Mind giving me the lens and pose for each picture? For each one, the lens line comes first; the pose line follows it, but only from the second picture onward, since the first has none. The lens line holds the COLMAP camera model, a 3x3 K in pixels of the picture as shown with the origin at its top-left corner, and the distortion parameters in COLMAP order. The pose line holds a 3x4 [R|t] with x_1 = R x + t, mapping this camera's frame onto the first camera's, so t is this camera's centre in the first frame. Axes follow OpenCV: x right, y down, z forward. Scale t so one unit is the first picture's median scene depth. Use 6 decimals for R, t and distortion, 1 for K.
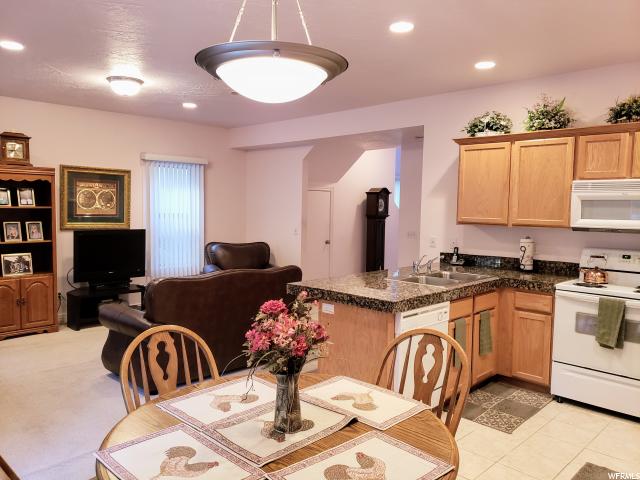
lens RADIAL K [[498.9, 0, 311.4], [0, 498.9, 242.1], [0, 0, 1]] dist [0.028919, -0.012380]
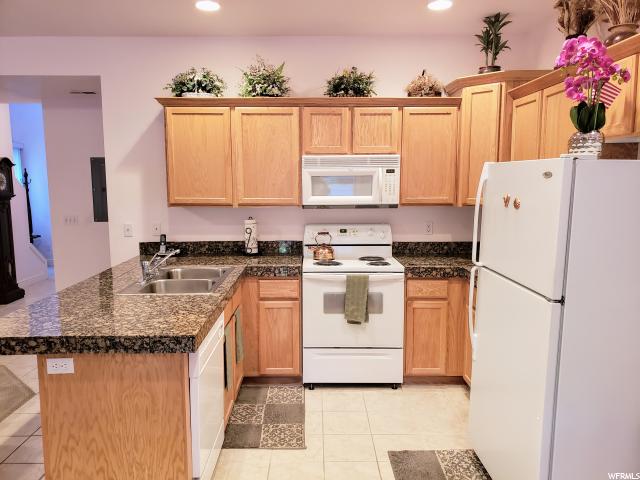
lens RADIAL K [[498.9, 0, 311.4], [0, 498.9, 242.1], [0, 0, 1]] dist [0.028919, -0.012380]
pose [[0.706687, -0.106996, 0.699389, -0.136341], [0.067044, 0.994178, 0.084350, -0.037369], [-0.704343, -0.012719, 0.709746, 0.320001]]
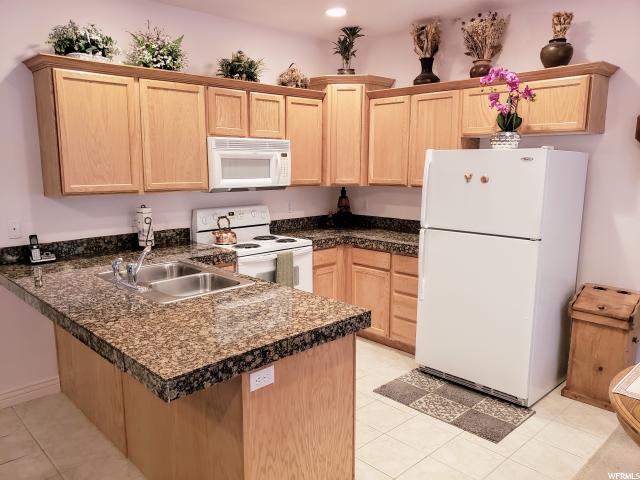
lens RADIAL K [[499.1, 0, 305.8], [0, 499.1, 241.9], [0, 0, 1]] dist [0.100579, -0.181611]
pose [[0.026655, -0.176240, 0.983986, -0.393448], [0.076582, 0.981803, 0.173775, -0.080002], [-0.996707, 0.070723, 0.039666, 0.802923]]
